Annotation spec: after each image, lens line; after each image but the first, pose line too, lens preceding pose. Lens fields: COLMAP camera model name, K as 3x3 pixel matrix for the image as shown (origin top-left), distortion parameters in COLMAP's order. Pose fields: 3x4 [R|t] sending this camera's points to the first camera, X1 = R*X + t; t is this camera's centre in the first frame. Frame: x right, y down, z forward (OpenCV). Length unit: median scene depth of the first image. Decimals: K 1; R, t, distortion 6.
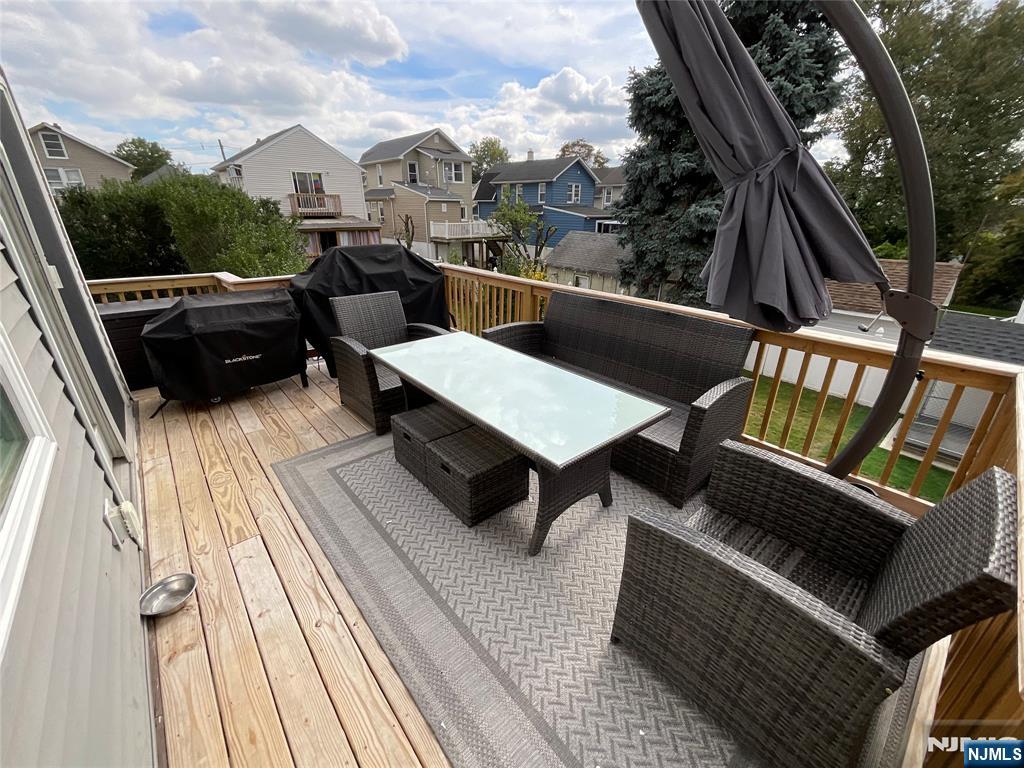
lens RADIAL K [[416.2, 0, 511.0], [0, 416.2, 384.9], [0, 0, 1]] dist [0.002037, 0.000115]
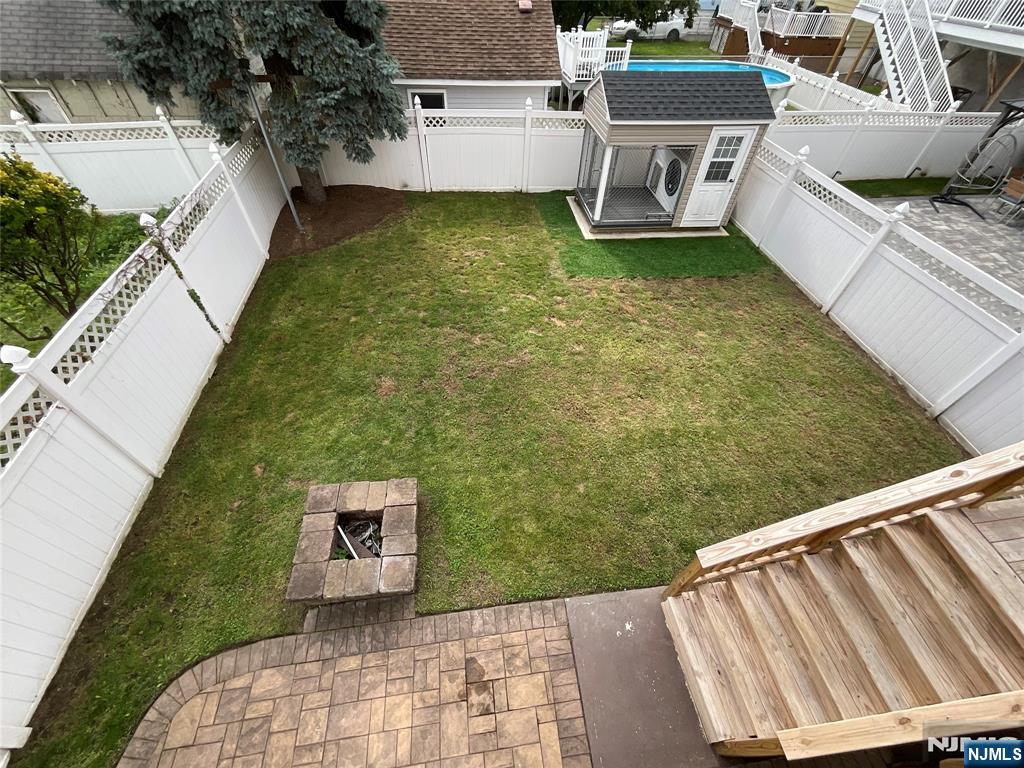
lens RADIAL K [[416.2, 0, 509.1], [0, 416.2, 382.9], [0, 0, 1]] dist [0.002037, 0.000115]
pose [[0.549438, -0.615567, 0.564974, 0.001242], [0.303645, 0.777056, 0.551347, -0.128381], [-0.778407, -0.131380, 0.613858, 0.324052]]
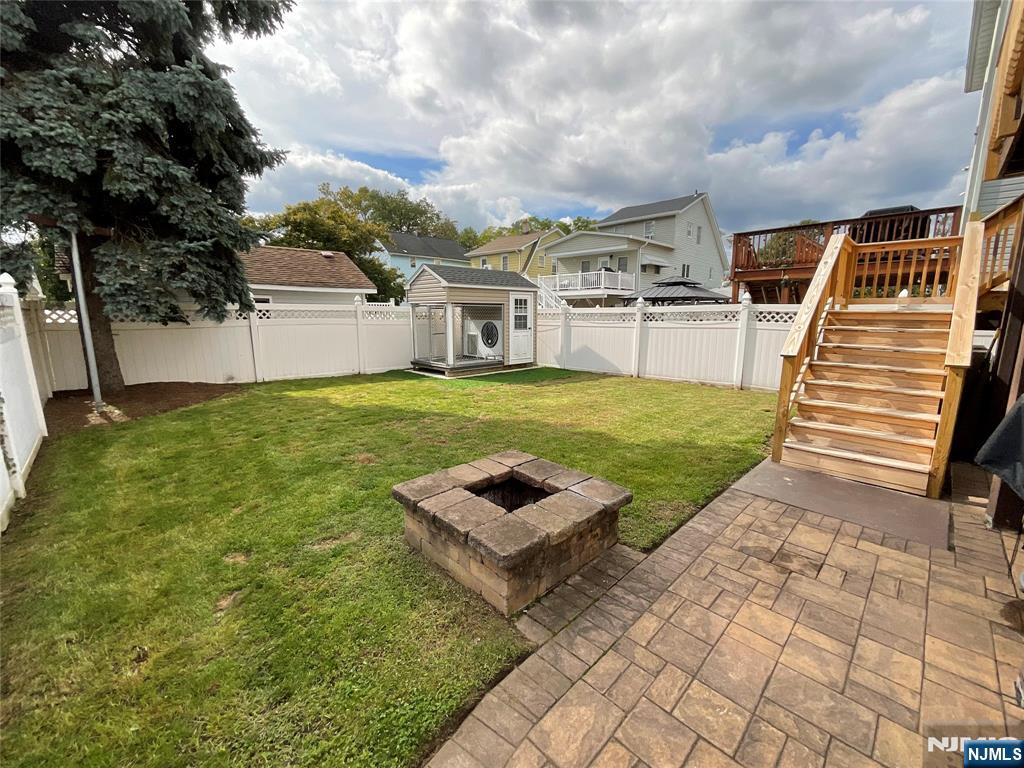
lens RADIAL K [[416.2, 0, 512.2], [0, 416.2, 378.7], [0, 0, 1]] dist [0.002037, 0.000115]
pose [[-0.063020, -0.175527, 0.982456, -0.125845], [0.381510, 0.905410, 0.186234, -0.014409], [-0.922214, 0.386553, 0.009906, 0.525427]]
